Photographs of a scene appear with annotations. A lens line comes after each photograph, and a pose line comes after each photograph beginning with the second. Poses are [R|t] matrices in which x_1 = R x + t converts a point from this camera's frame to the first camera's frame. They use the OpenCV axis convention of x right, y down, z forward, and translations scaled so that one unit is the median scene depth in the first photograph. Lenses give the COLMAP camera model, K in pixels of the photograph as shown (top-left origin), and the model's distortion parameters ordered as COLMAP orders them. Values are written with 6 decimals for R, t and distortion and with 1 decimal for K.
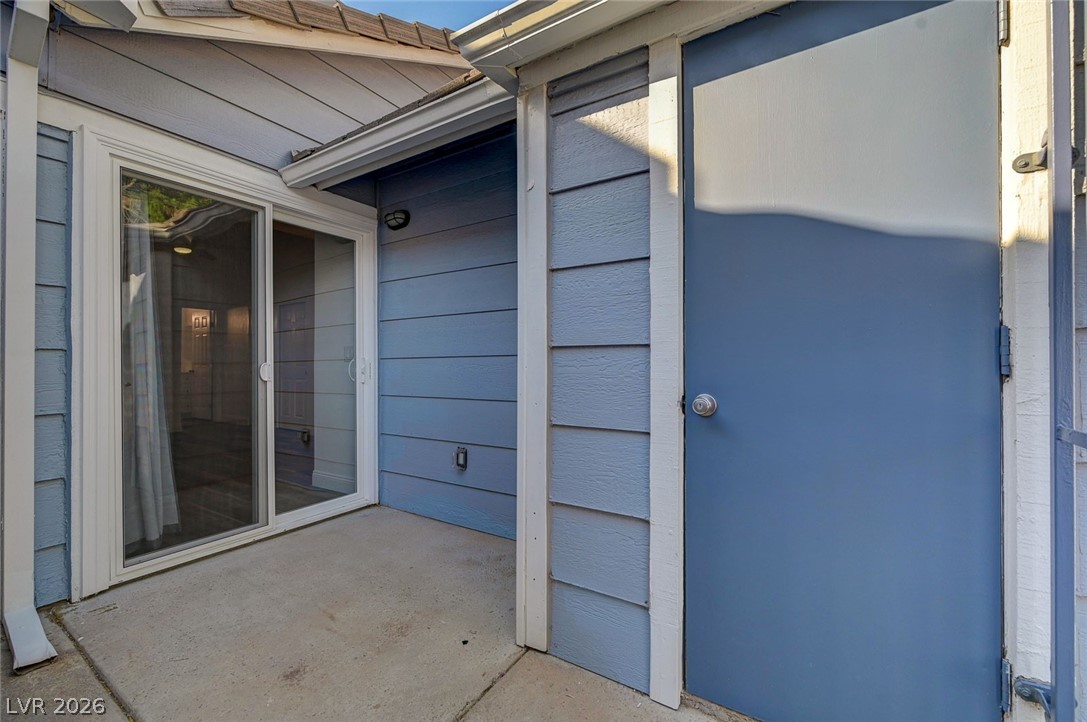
lens RADIAL K [[431.4, 0, 523.8], [0, 431.4, 366.4], [0, 0, 1]] dist [0.005655, 0.001919]
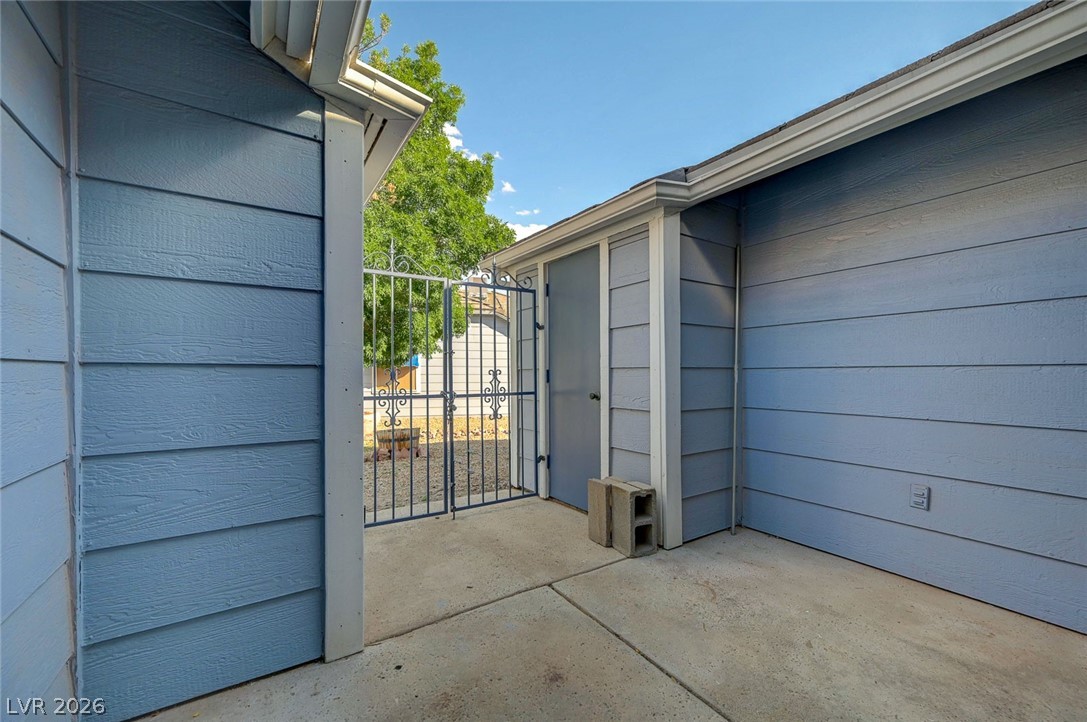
lens RADIAL K [[431.4, 0, 546.9], [0, 431.4, 377.0], [0, 0, 1]] dist [0.005655, 0.001919]
pose [[-0.913071, -0.004309, 0.407777, -0.897295], [-0.002093, 0.999981, 0.005881, -0.024815], [-0.407794, 0.004516, -0.913063, 1.879953]]
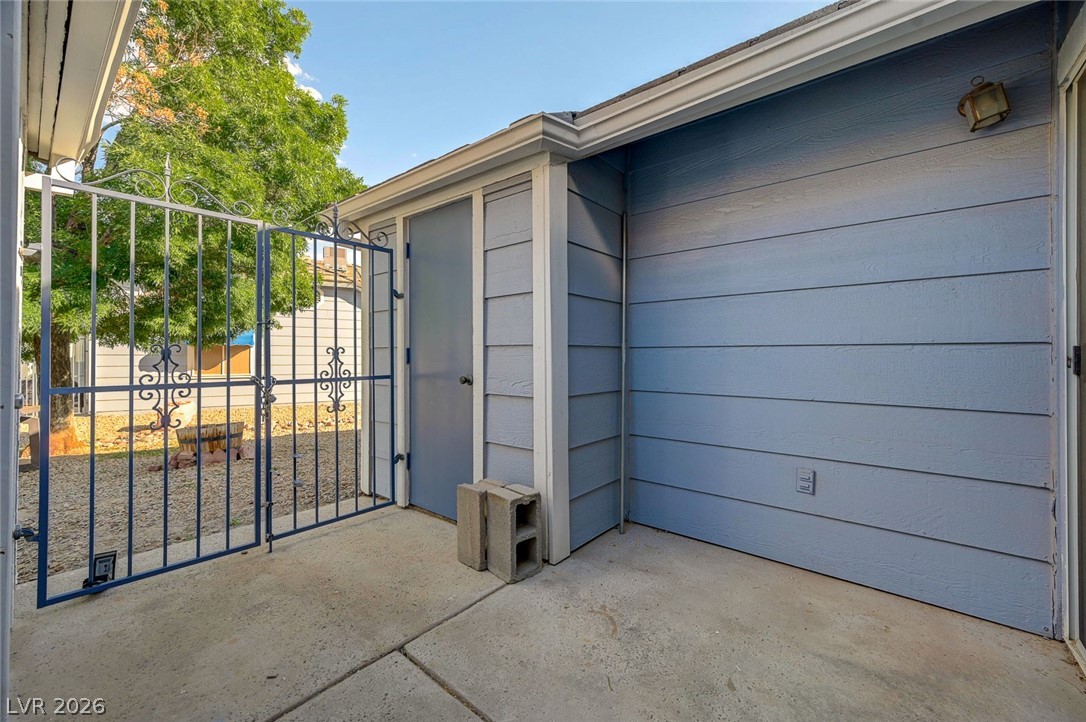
lens RADIAL K [[431.0, 0, 540.3], [0, 431.0, 353.0], [0, 0, 1]] dist [0.005655, 0.001919]
pose [[-0.990259, -0.002411, 0.139215, -0.787641], [-0.003662, 0.999955, -0.008730, -0.014409], [-0.139188, -0.009155, -0.990224, 1.534452]]
